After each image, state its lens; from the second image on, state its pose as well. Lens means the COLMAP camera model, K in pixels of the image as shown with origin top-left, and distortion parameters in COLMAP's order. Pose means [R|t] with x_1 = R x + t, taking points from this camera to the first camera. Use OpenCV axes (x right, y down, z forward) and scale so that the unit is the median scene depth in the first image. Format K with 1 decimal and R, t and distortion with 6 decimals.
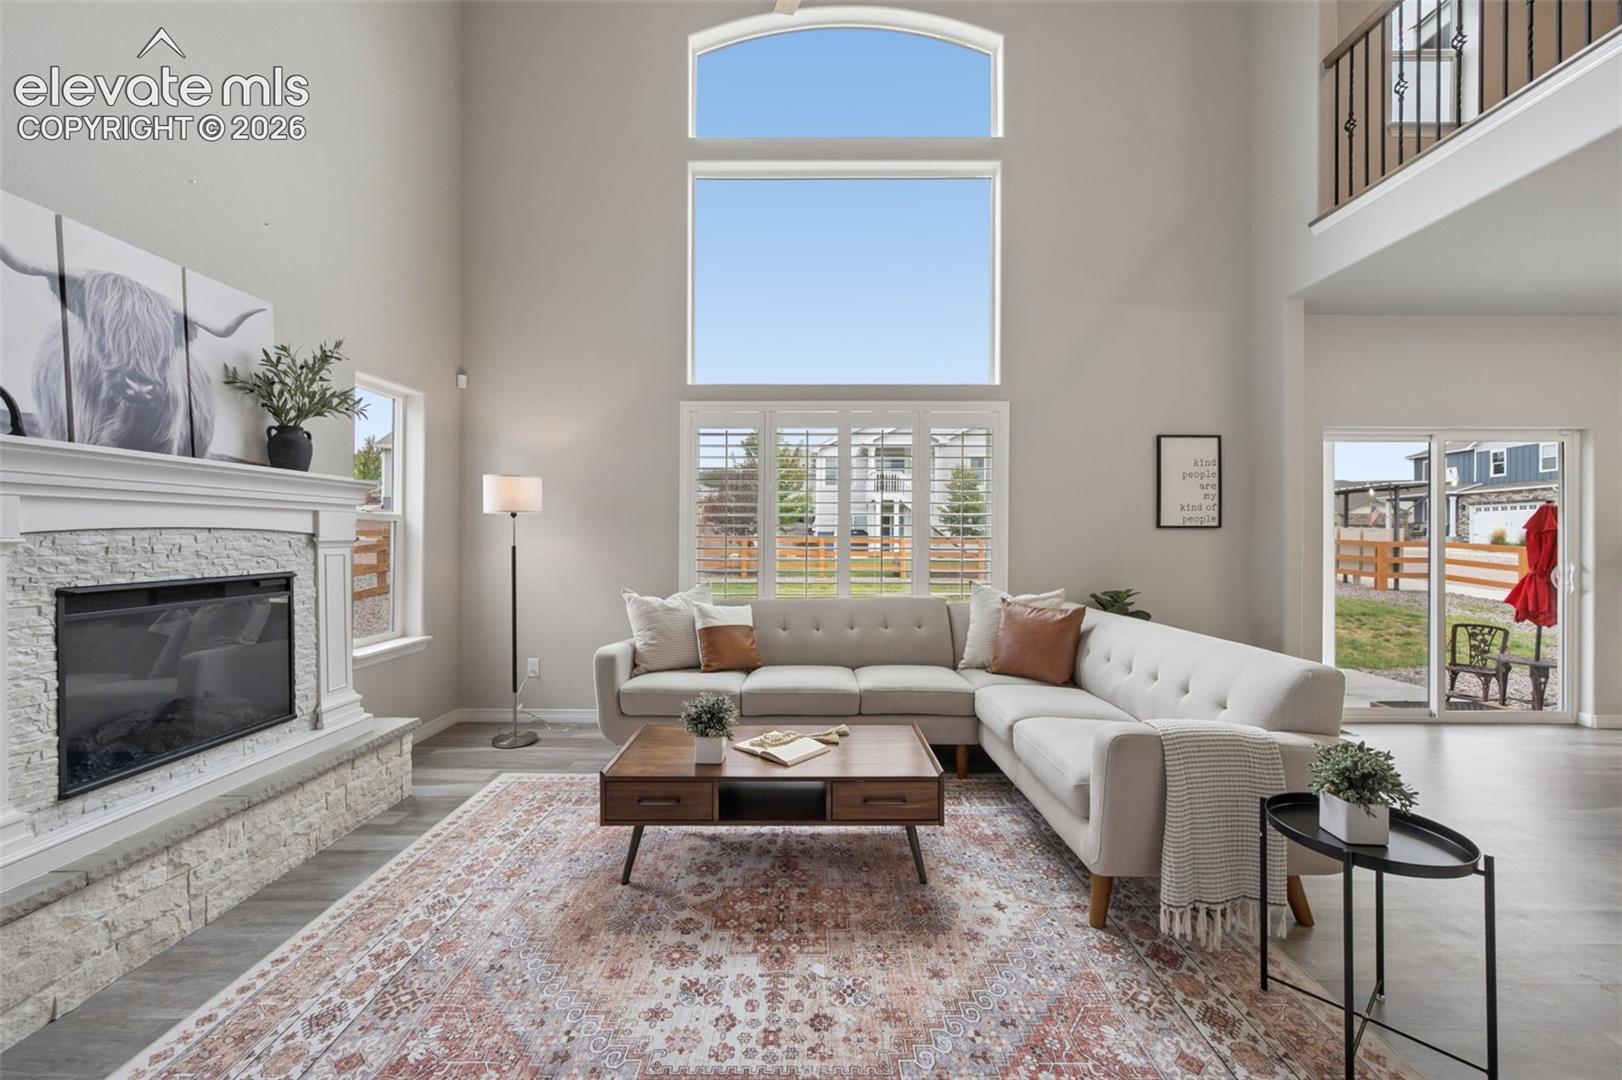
lens RADIAL K [[637.2, 0, 811.3], [0, 637.2, 536.6], [0, 0, 1]] dist [-0.002564, 0.000001]
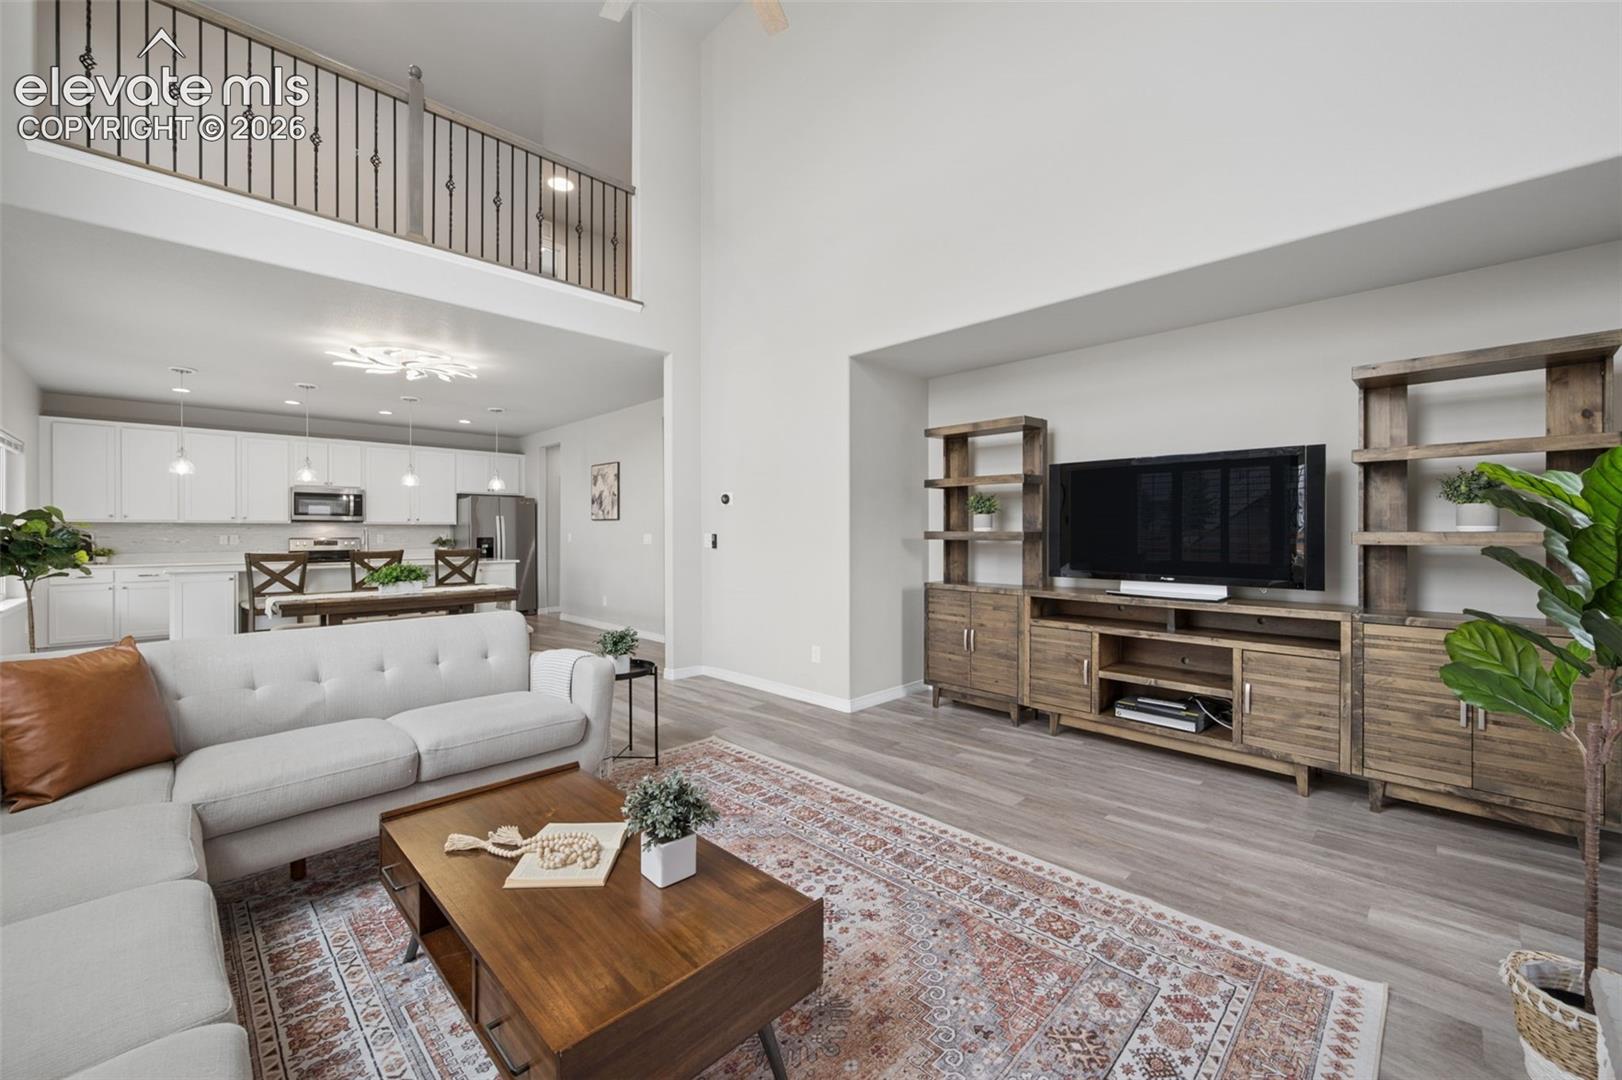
lens RADIAL K [[637.2, 0, 811.3], [0, 637.2, 536.6], [0, 0, 1]] dist [-0.002564, 0.000001]
pose [[-0.708870, -0.009601, 0.705273, -0.691873], [-0.001814, 0.999929, 0.011790, -0.001973], [-0.705336, 0.007078, -0.708837, 1.311768]]
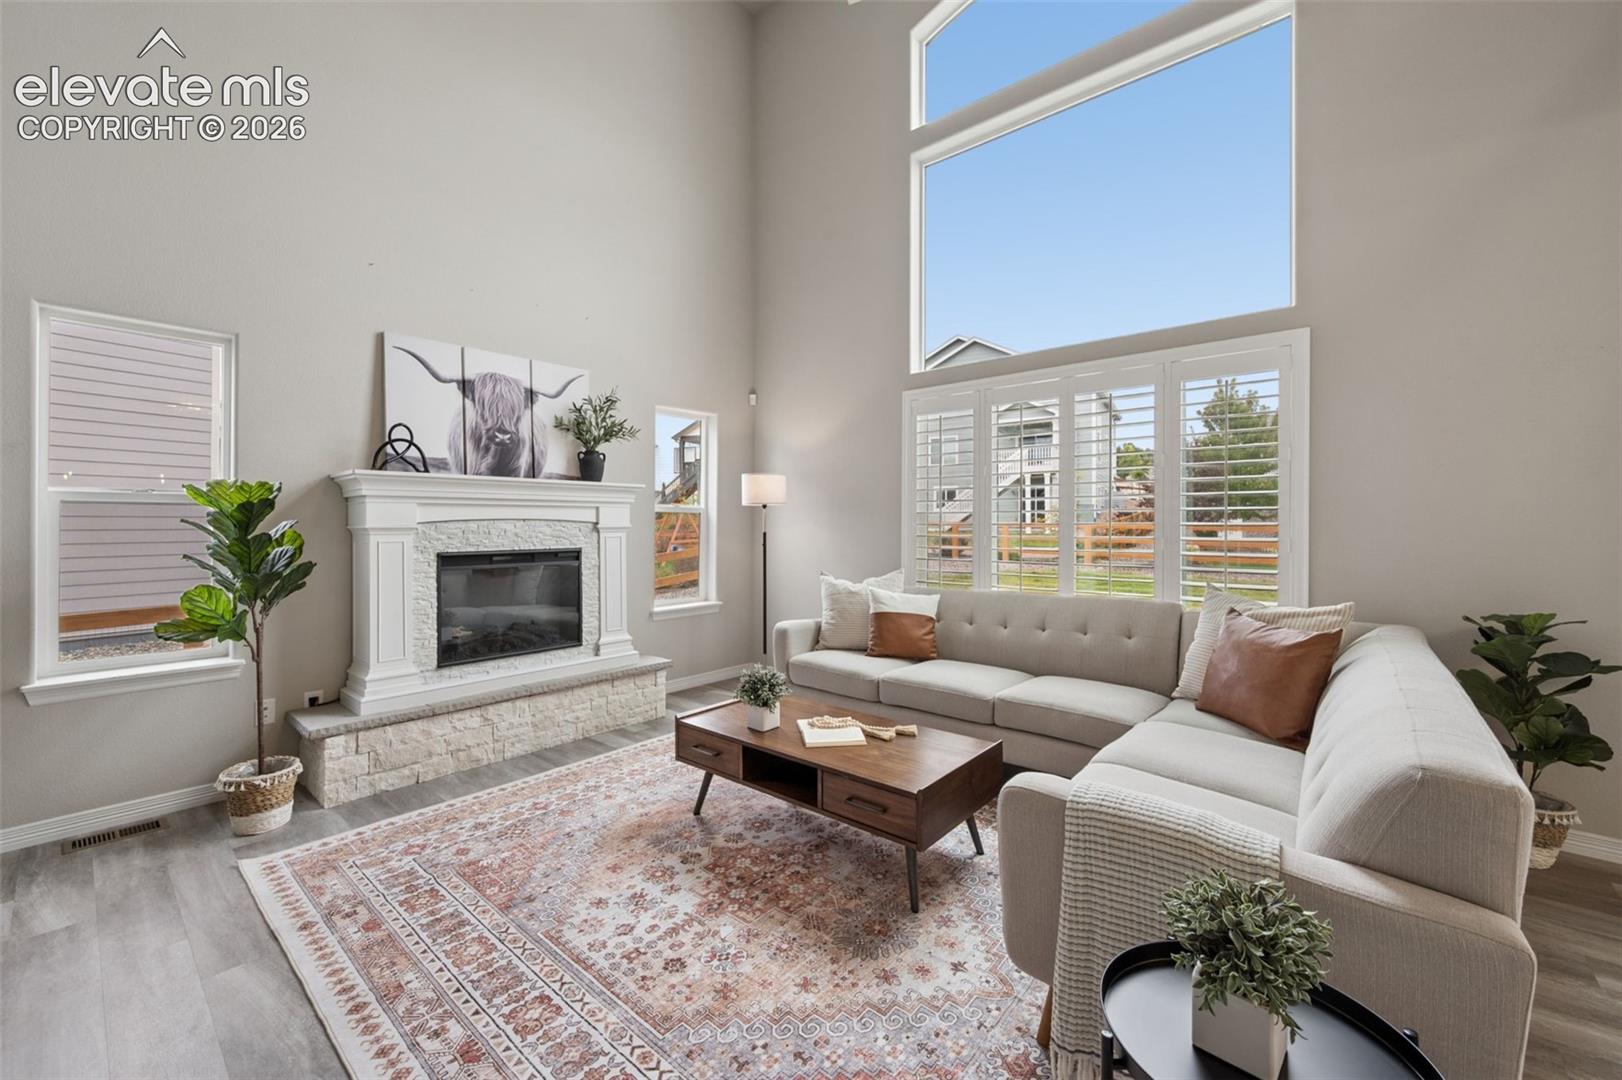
lens RADIAL K [[645.0, 0, 807.6], [0, 645.0, 521.8], [0, 0, 1]] dist [-0.000753, -0.000041]
pose [[0.758824, -0.004480, -0.651281, 0.606337], [0.001295, 0.999985, -0.005370, 0.002465], [0.651295, 0.003232, 0.758818, 0.199442]]
